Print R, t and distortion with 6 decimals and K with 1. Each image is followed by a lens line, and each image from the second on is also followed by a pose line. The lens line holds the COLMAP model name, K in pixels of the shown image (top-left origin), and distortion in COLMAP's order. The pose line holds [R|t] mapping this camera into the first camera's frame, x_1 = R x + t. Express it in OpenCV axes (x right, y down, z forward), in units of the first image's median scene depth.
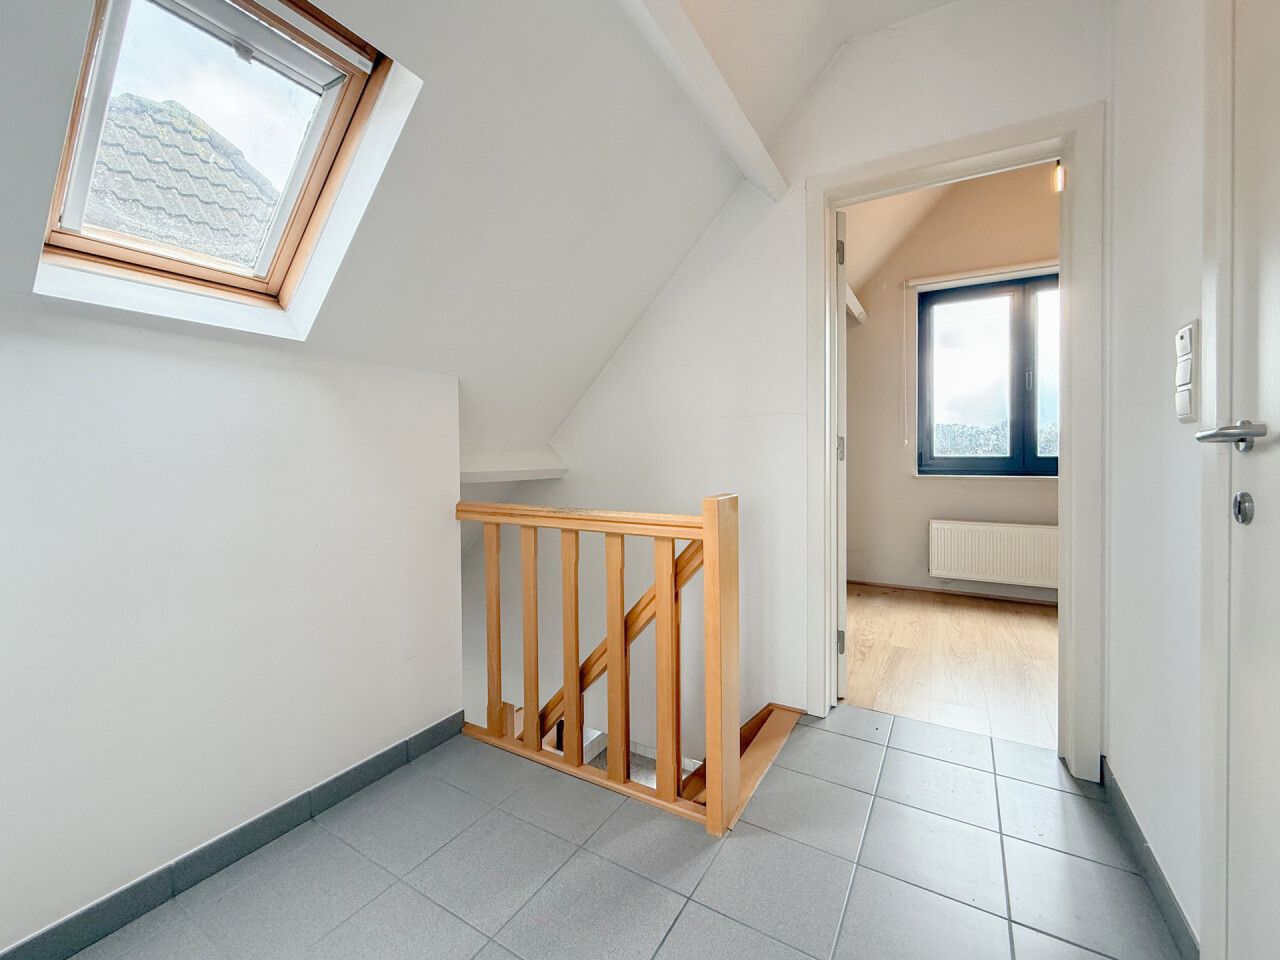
lens RADIAL K [[533.0, 0, 643.5], [0, 533.0, 473.8], [0, 0, 1]] dist [-0.000246, 0.000161]
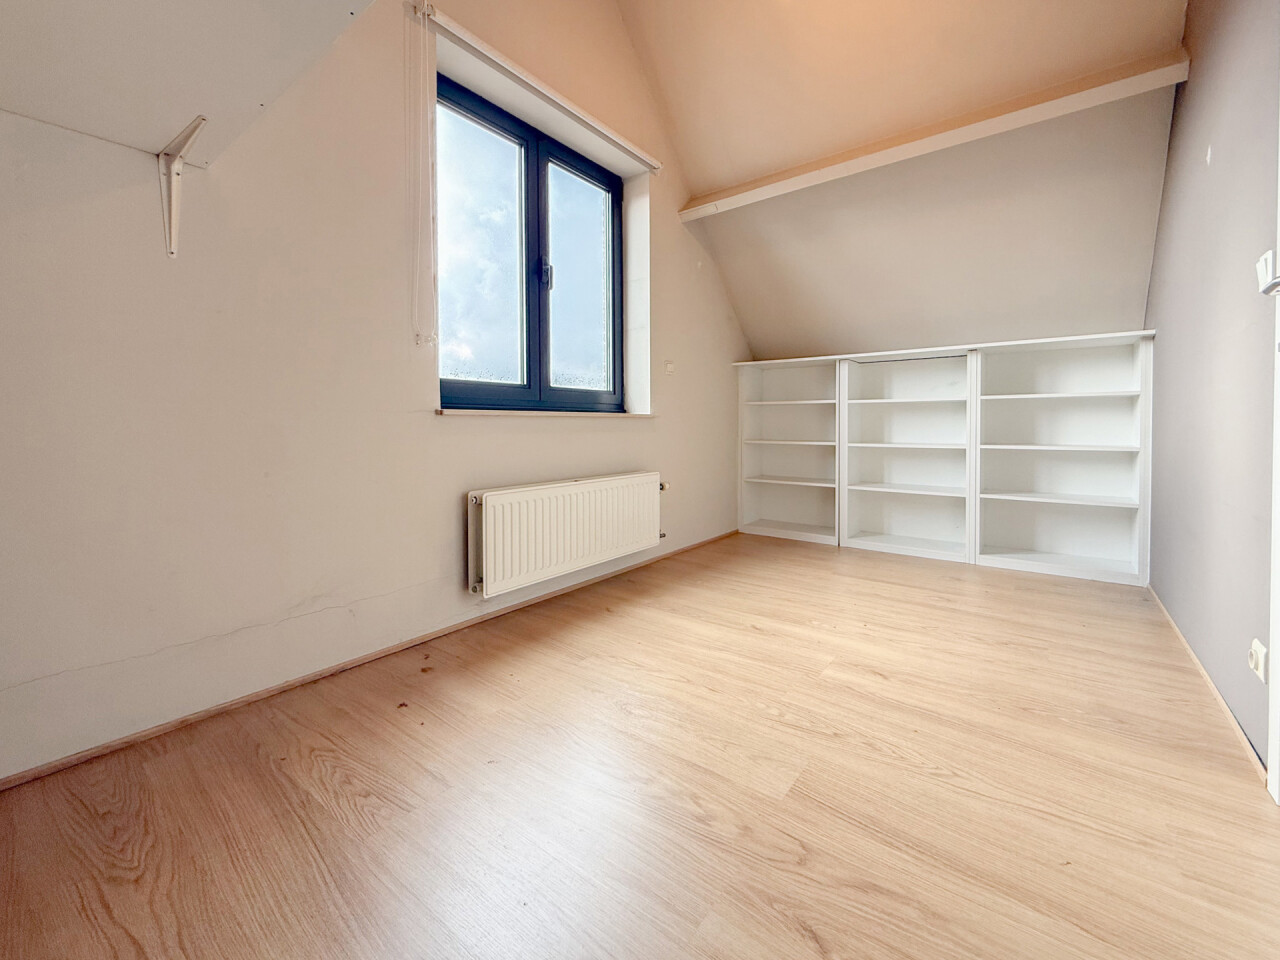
lens RADIAL K [[517.0, 0, 637.1], [0, 517.0, 451.5], [0, 0, 1]] dist [0.000094, -0.000087]
pose [[0.129199, -0.036374, 0.990951, 0.076710], [0.026399, 0.999099, 0.033231, 0.045577], [-0.991267, 0.021866, 0.130043, 1.040930]]
